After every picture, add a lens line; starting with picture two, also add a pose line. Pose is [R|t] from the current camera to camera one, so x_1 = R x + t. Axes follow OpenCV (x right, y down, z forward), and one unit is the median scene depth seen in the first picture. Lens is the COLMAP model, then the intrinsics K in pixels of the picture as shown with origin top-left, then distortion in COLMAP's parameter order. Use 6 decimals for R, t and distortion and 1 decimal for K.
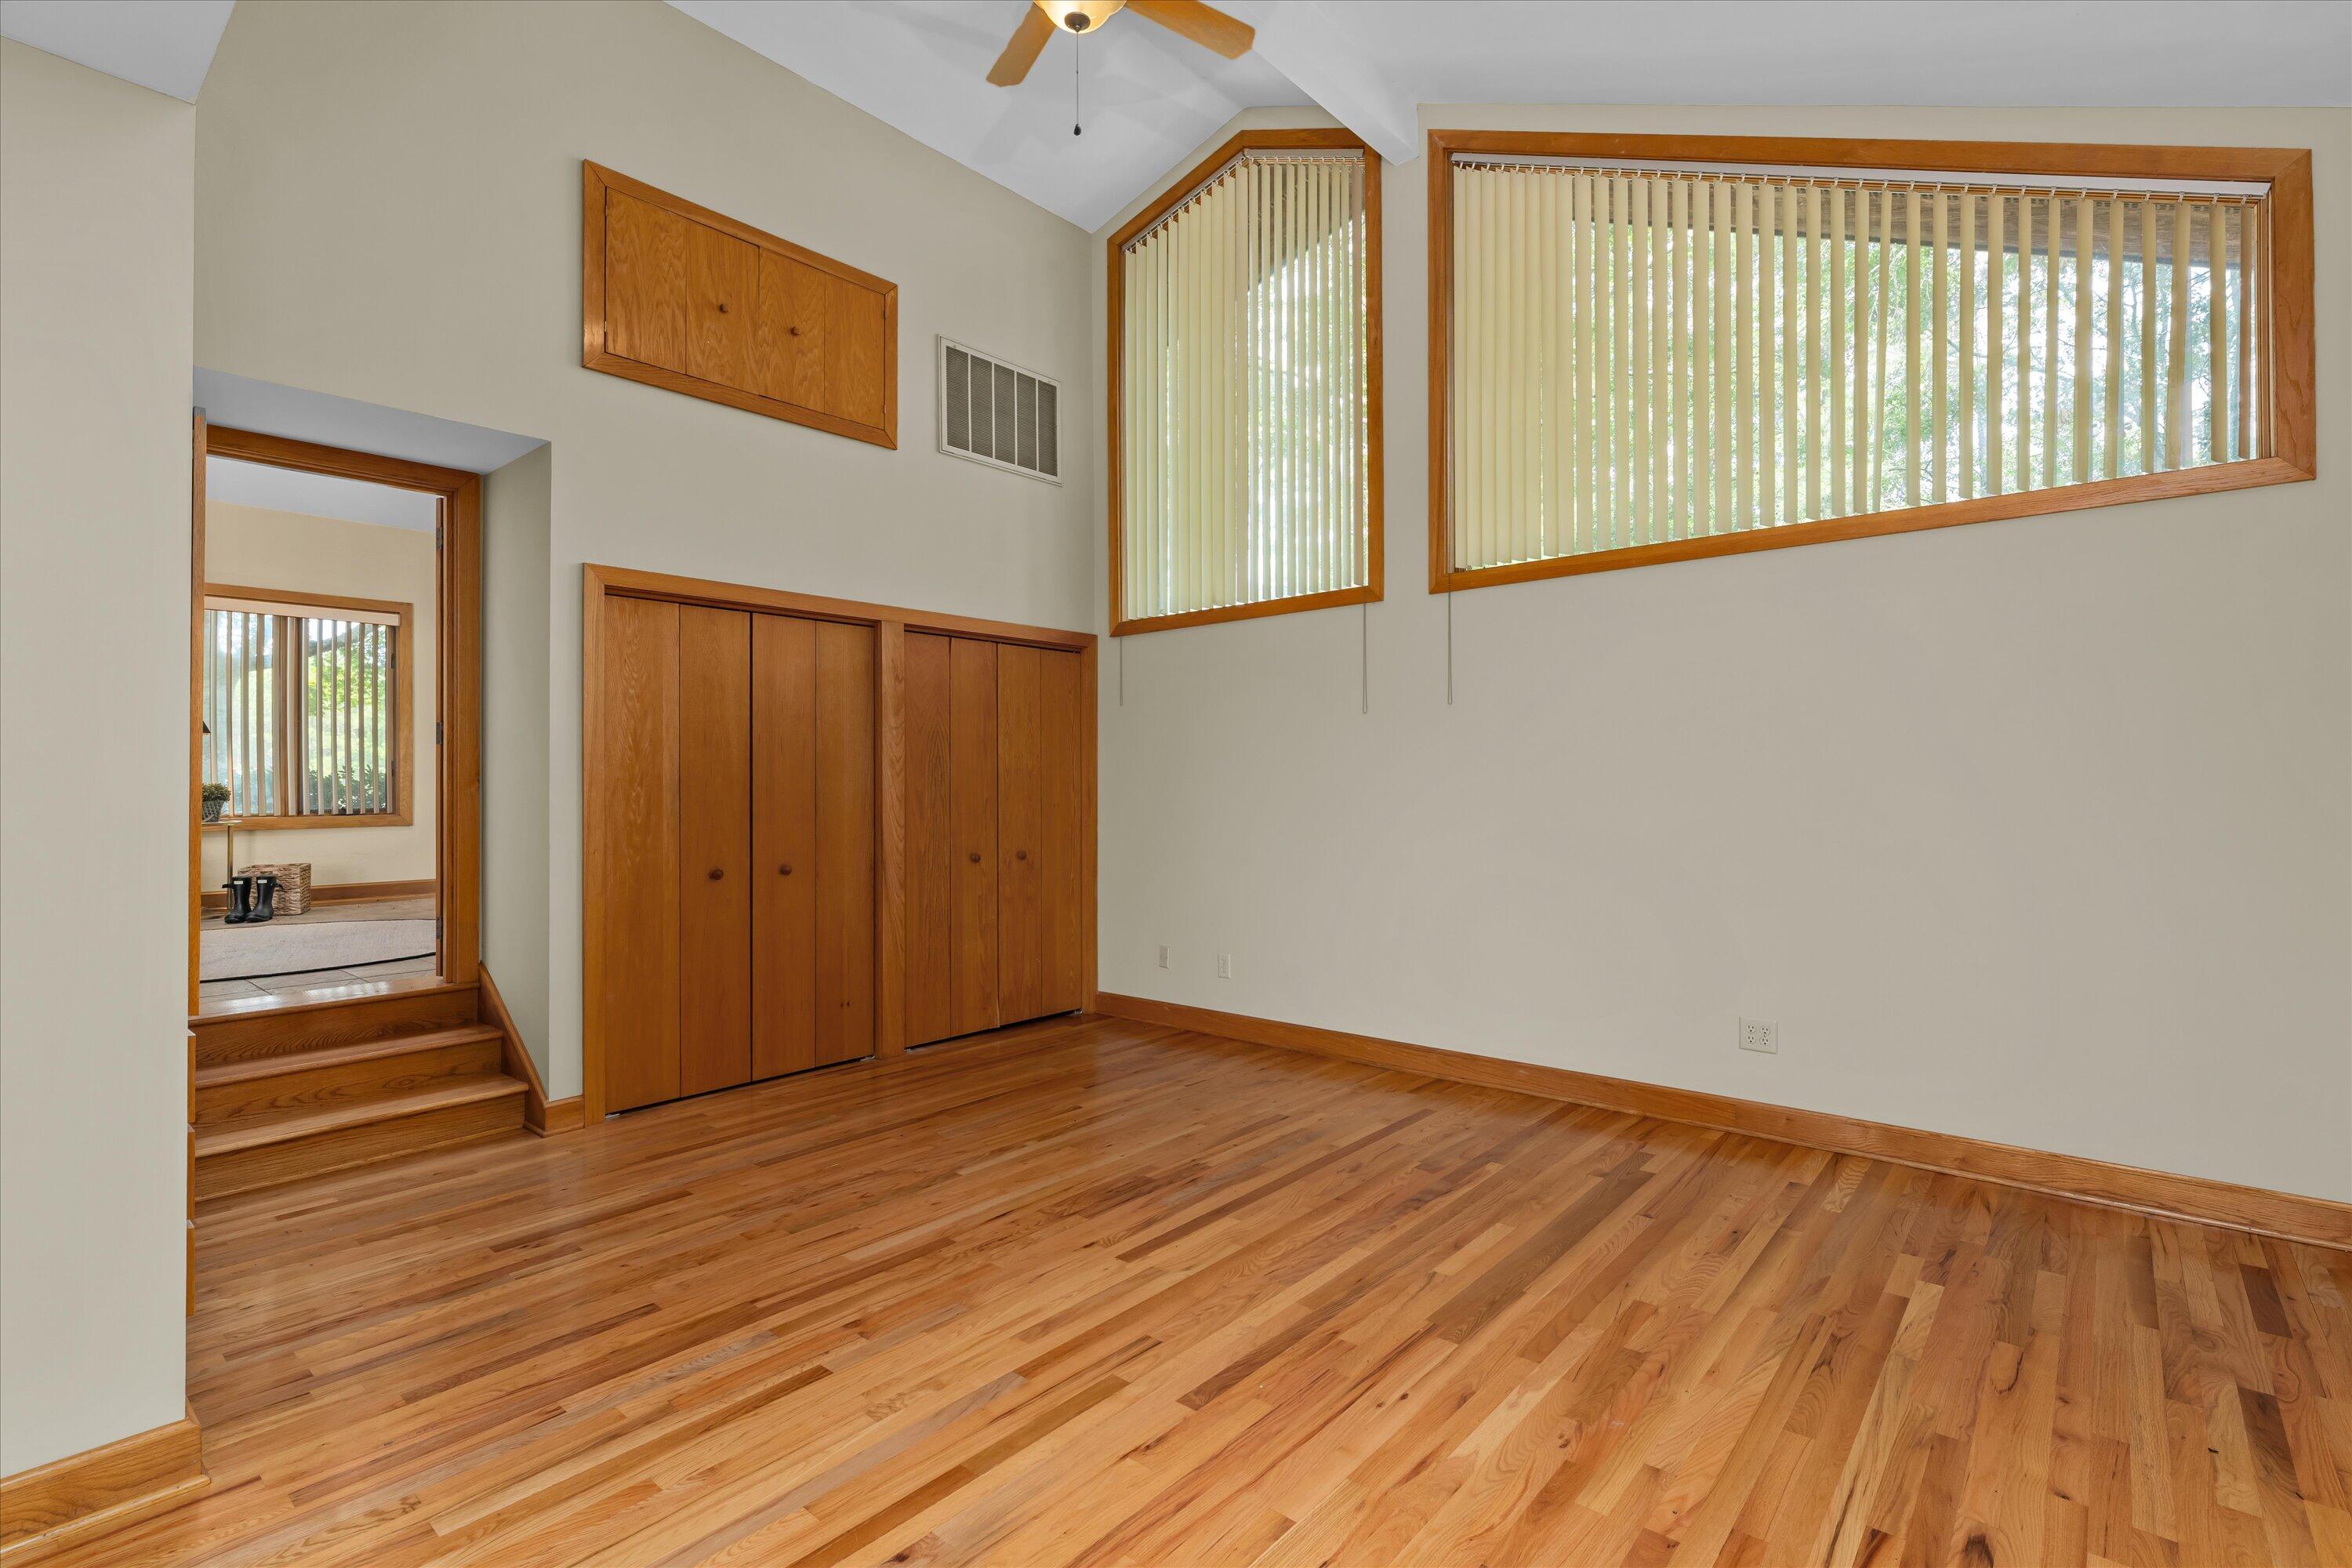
lens RADIAL K [[1085.2, 0, 1176.0], [0, 1085.2, 784.0], [0, 0, 1]] dist [0.001703, 0.000263]
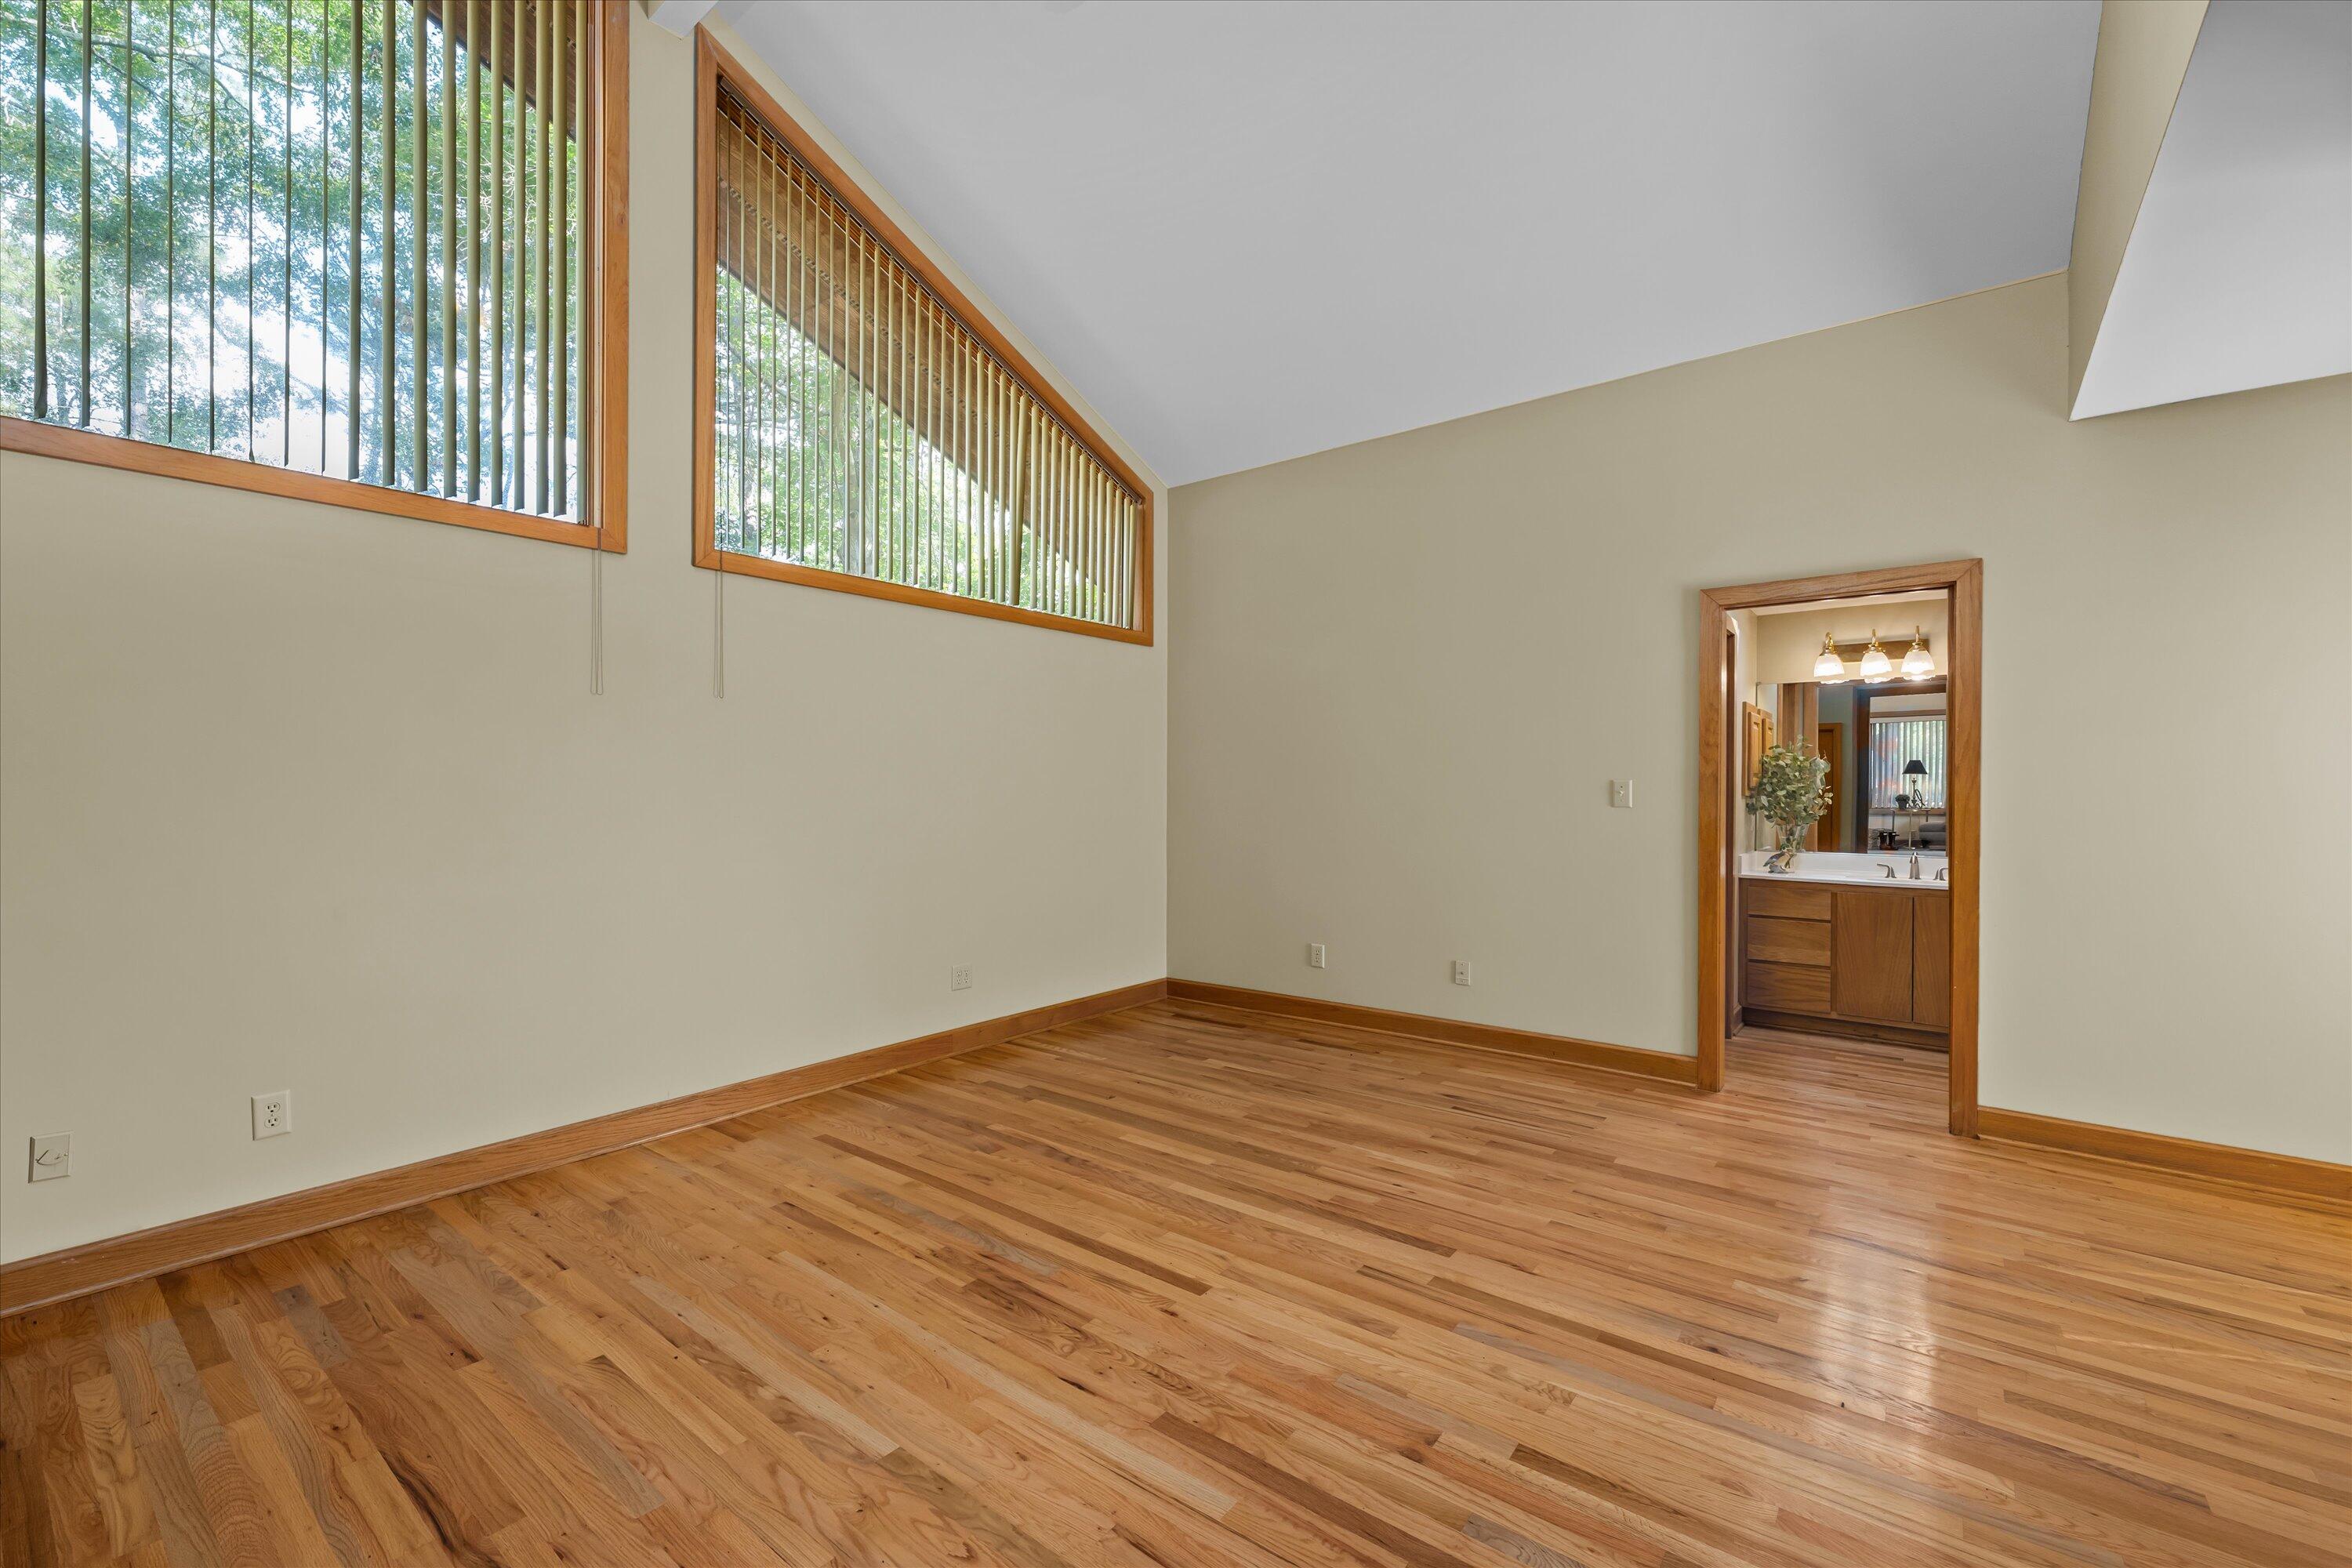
lens RADIAL K [[968.4, 0, 1167.5], [0, 968.4, 791.2], [0, 0, 1]] dist [0.000377, -0.000117]
pose [[-0.039881, -0.000820, 0.999204, -0.903233], [-0.000655, 0.999999, 0.000794, 0.002792], [-0.999204, -0.000623, -0.039881, 1.083685]]
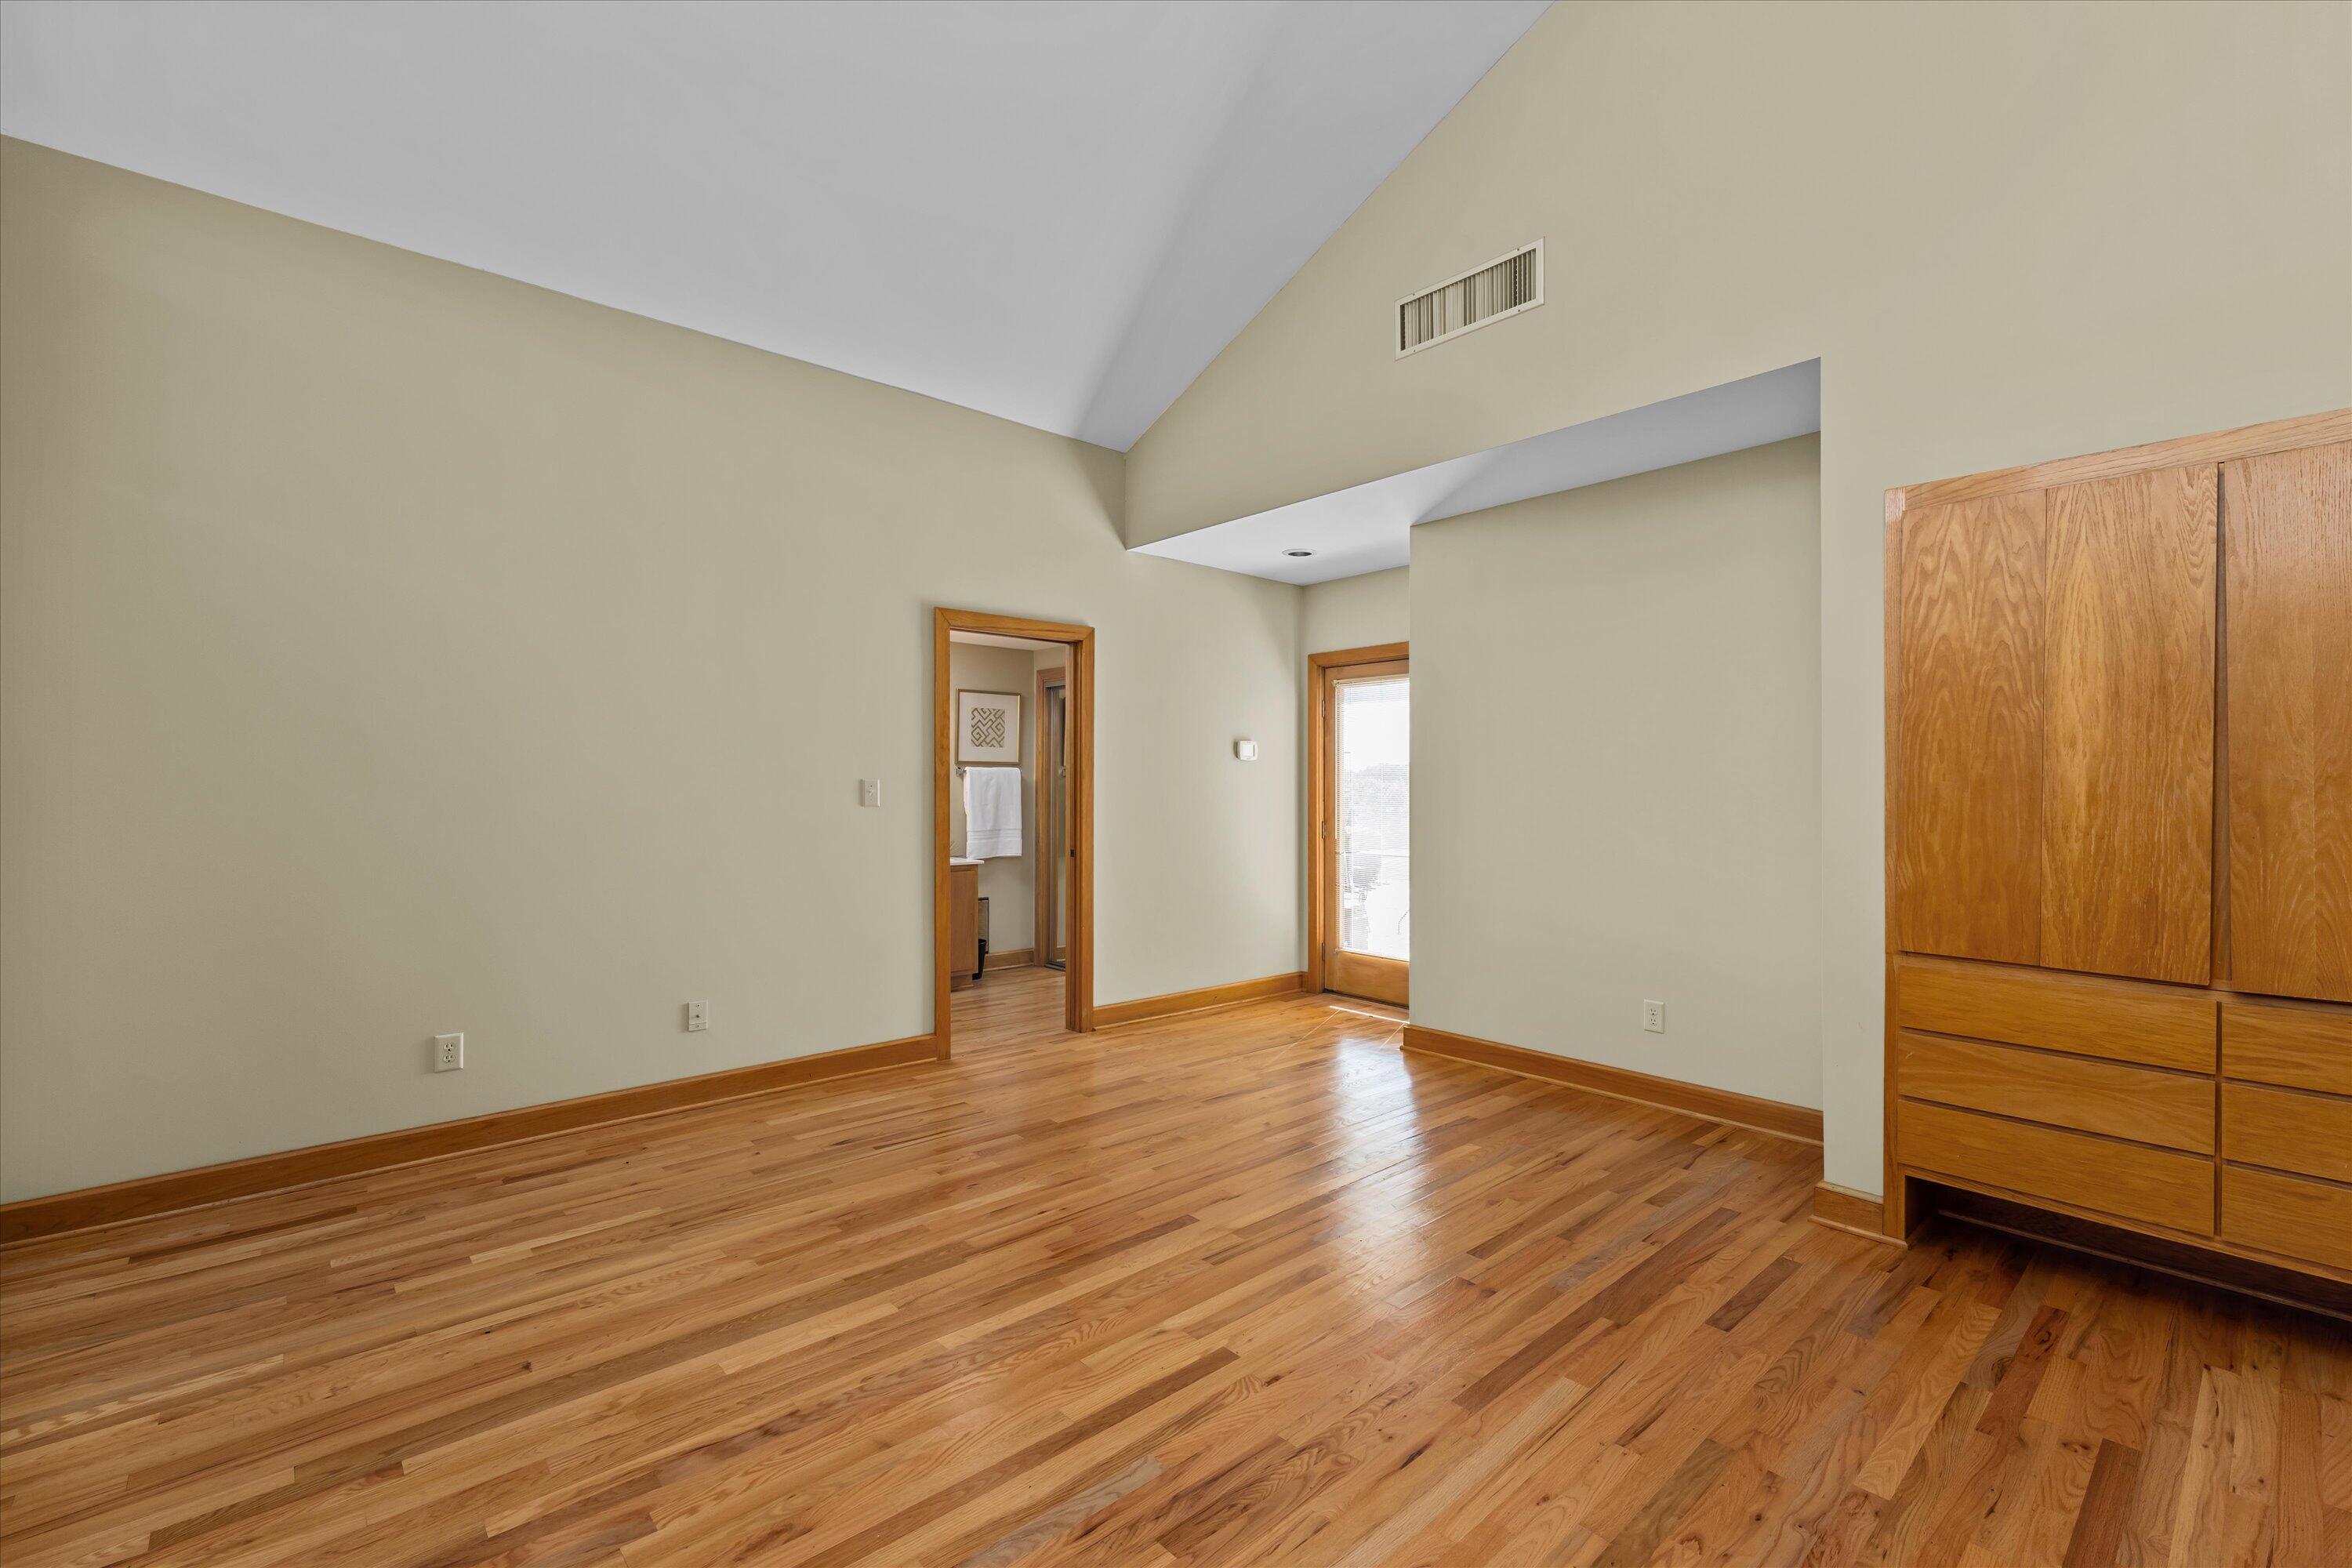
lens RADIAL K [[1008.6, 0, 1176.0], [0, 1008.6, 784.0], [0, 0, 1]] dist [0.002199, 0.000291]
pose [[-0.991468, 0.002820, 0.130318, -0.111523], [0.002279, 0.999988, -0.004305, 0.001000], [-0.130329, -0.003972, -0.991463, 1.811328]]
